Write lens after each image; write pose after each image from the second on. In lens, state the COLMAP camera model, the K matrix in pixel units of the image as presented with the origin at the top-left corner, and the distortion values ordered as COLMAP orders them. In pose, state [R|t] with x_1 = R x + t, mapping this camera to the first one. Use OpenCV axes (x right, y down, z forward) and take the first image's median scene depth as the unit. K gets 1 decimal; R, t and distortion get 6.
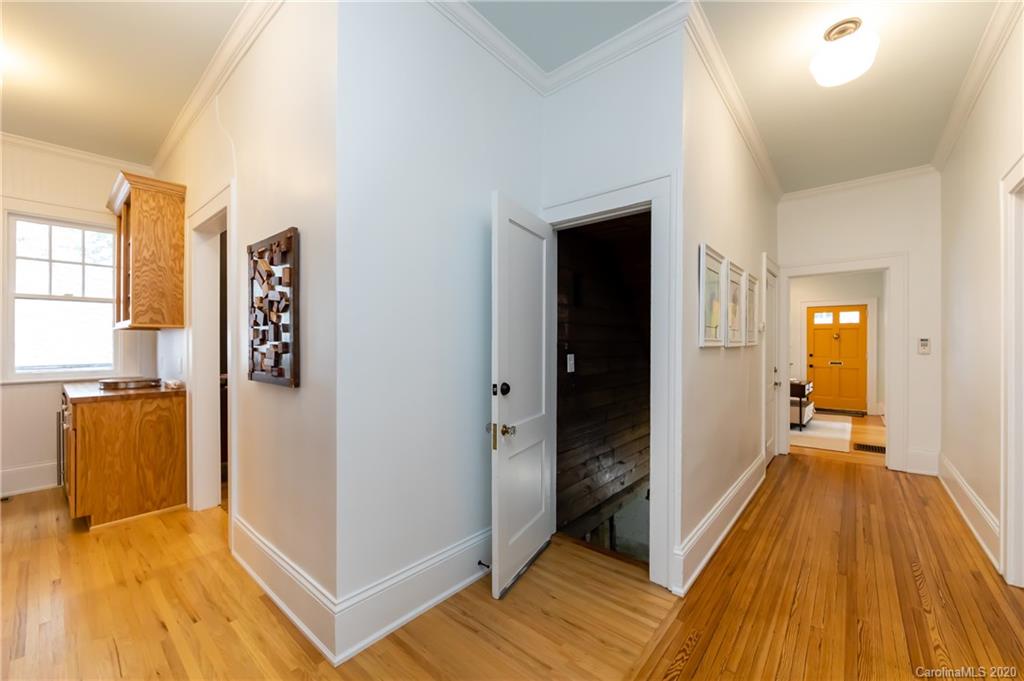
lens RADIAL K [[408.0, 0, 512.0], [0, 408.0, 340.5], [0, 0, 1]] dist [0.008650, 0.000217]
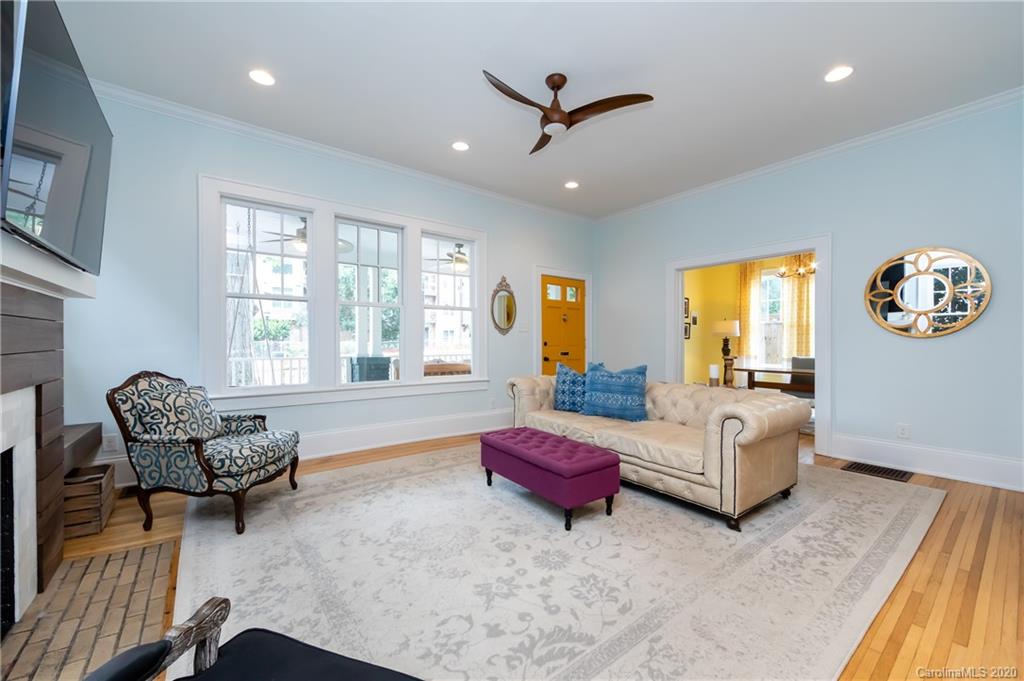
lens RADIAL K [[400.4, 0, 514.3], [0, 400.4, 343.2], [0, 0, 1]] dist [-0.001521, -0.000121]
pose [[0.204598, -0.010396, 0.978791, 0.045831], [-0.001652, 0.999939, 0.010966, 0.028522], [-0.978845, -0.003860, 0.204568, 0.931979]]
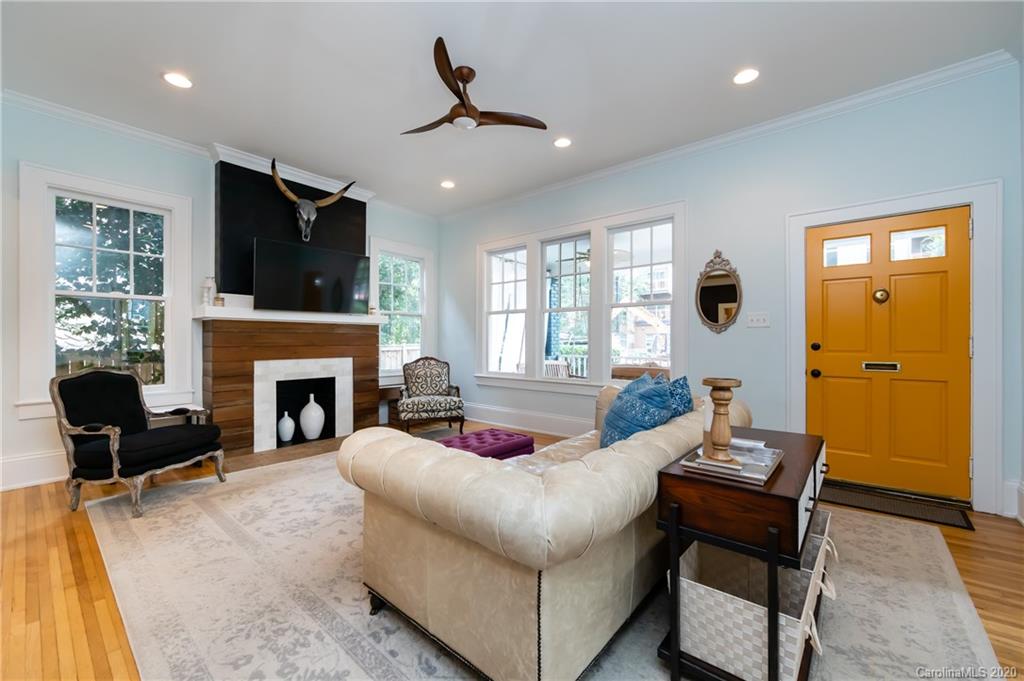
lens RADIAL K [[408.0, 0, 512.0], [0, 408.0, 340.5], [0, 0, 1]] dist [0.008650, 0.000217]
pose [[0.999978, -0.005057, 0.004231, 0.441784], [0.005058, 0.999987, -0.000241, 0.029395], [-0.004230, 0.000263, 0.999991, 0.615083]]
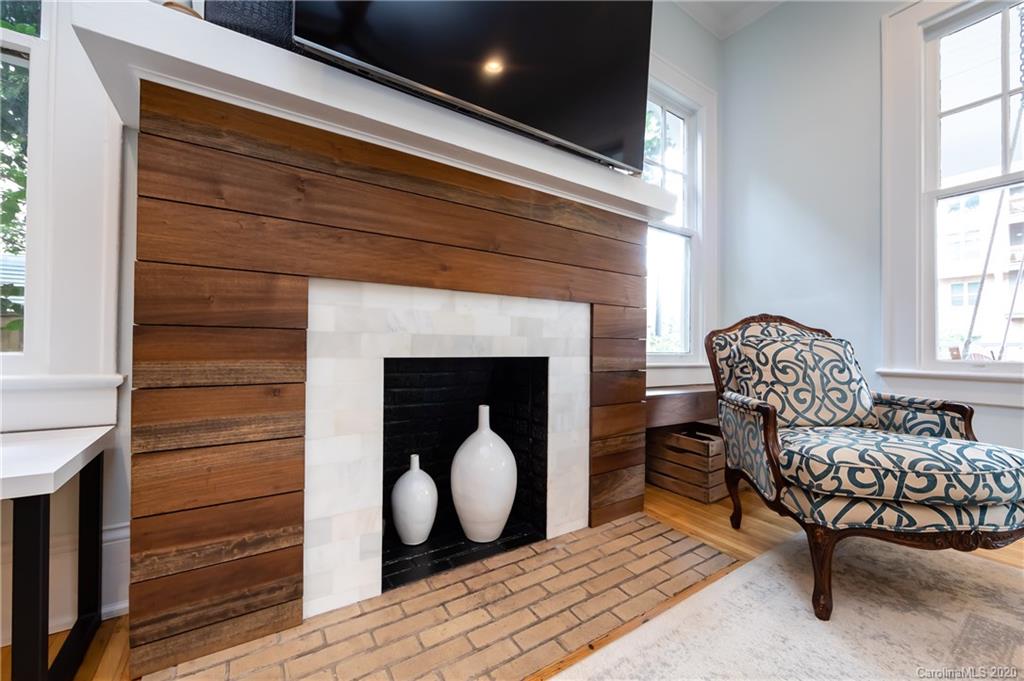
lens RADIAL K [[400.4, 0, 514.3], [0, 400.4, 343.2], [0, 0, 1]] dist [-0.001521, -0.000121]
pose [[0.963177, 0.003929, -0.268840, 0.222422], [-0.007261, 0.999909, -0.011403, 0.076579], [0.268770, 0.012935, 0.963117, 1.020757]]
